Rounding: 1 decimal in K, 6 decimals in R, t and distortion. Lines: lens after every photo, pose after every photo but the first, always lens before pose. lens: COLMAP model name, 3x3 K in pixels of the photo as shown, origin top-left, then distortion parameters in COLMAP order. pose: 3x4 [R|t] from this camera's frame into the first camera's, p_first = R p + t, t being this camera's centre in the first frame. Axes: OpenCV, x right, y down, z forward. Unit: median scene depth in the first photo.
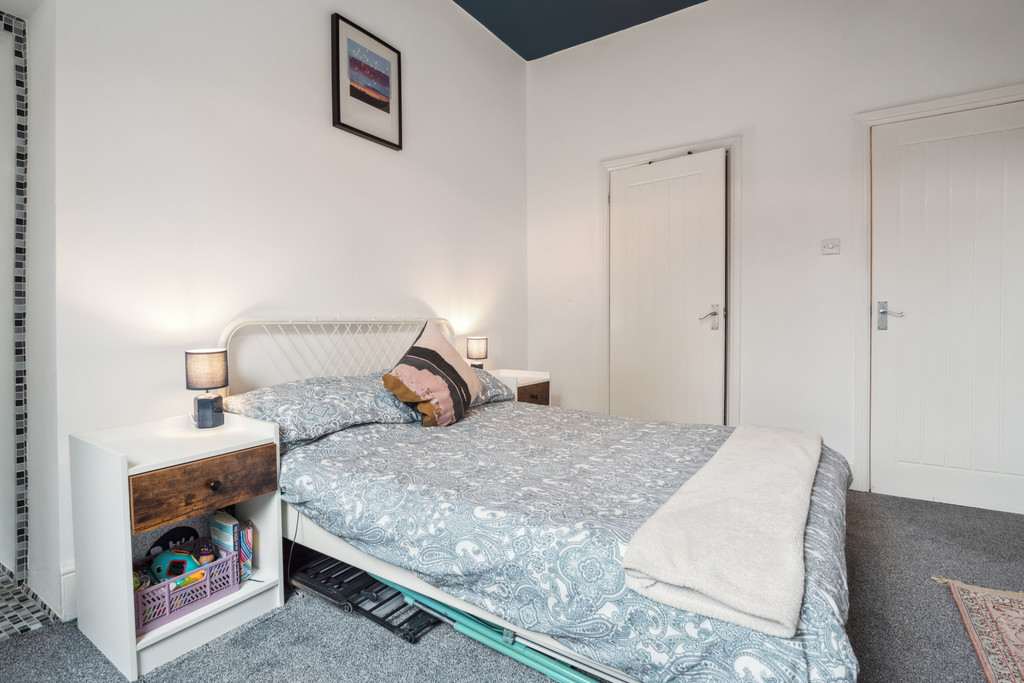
lens RADIAL K [[511.3, 0, 517.4], [0, 511.3, 320.7], [0, 0, 1]] dist [-0.014084, -0.000750]
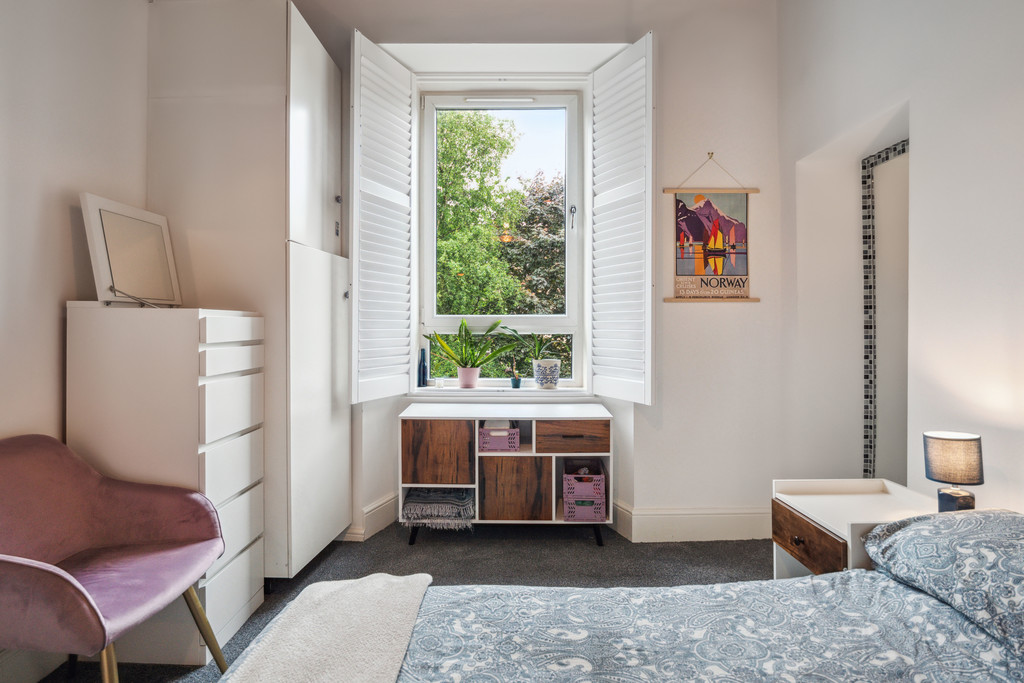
lens RADIAL K [[504.0, 0, 508.0], [0, 504.0, 325.9], [0, 0, 1]] dist [-0.015881, -0.001078]
pose [[-0.850338, 0.008879, -0.526161, 0.445626], [0.014783, 0.999866, -0.007018, -0.129134], [0.526029, -0.013746, -0.850356, 1.363592]]
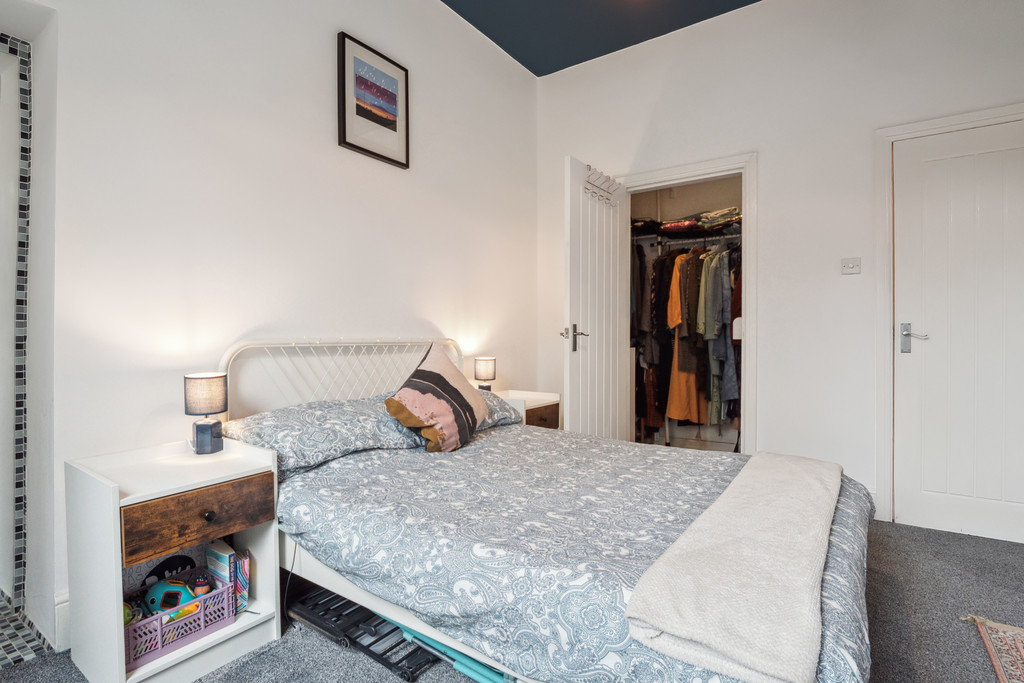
lens RADIAL K [[516.3, 0, 518.0], [0, 516.3, 329.0], [0, 0, 1]] dist [-0.015236, -0.000524]
pose [[0.999678, 0.002909, -0.025207, 0.017102], [-0.003242, 0.999908, -0.013202, -0.019599], [0.025167, 0.013280, 0.999595, 0.022914]]
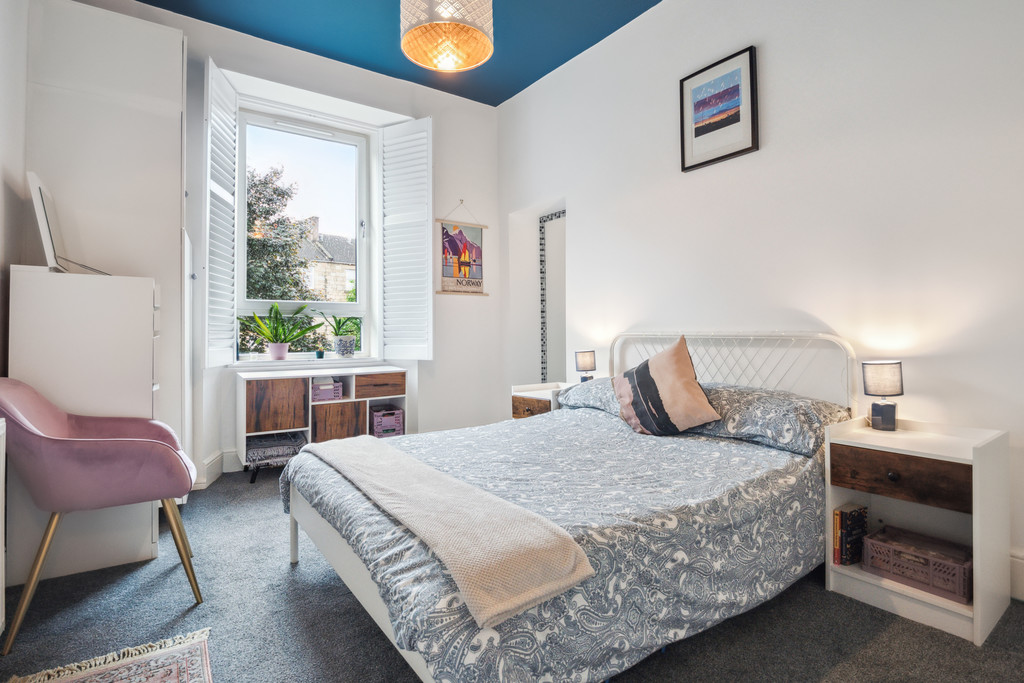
lens RADIAL K [[511.3, 0, 517.4], [0, 511.3, 320.7], [0, 0, 1]] dist [-0.014084, -0.000750]
pose [[-0.369105, -0.009022, -0.929344, 1.296940], [0.022640, 0.999569, -0.018695, -0.026965], [0.929112, -0.027941, -0.368741, 1.530372]]
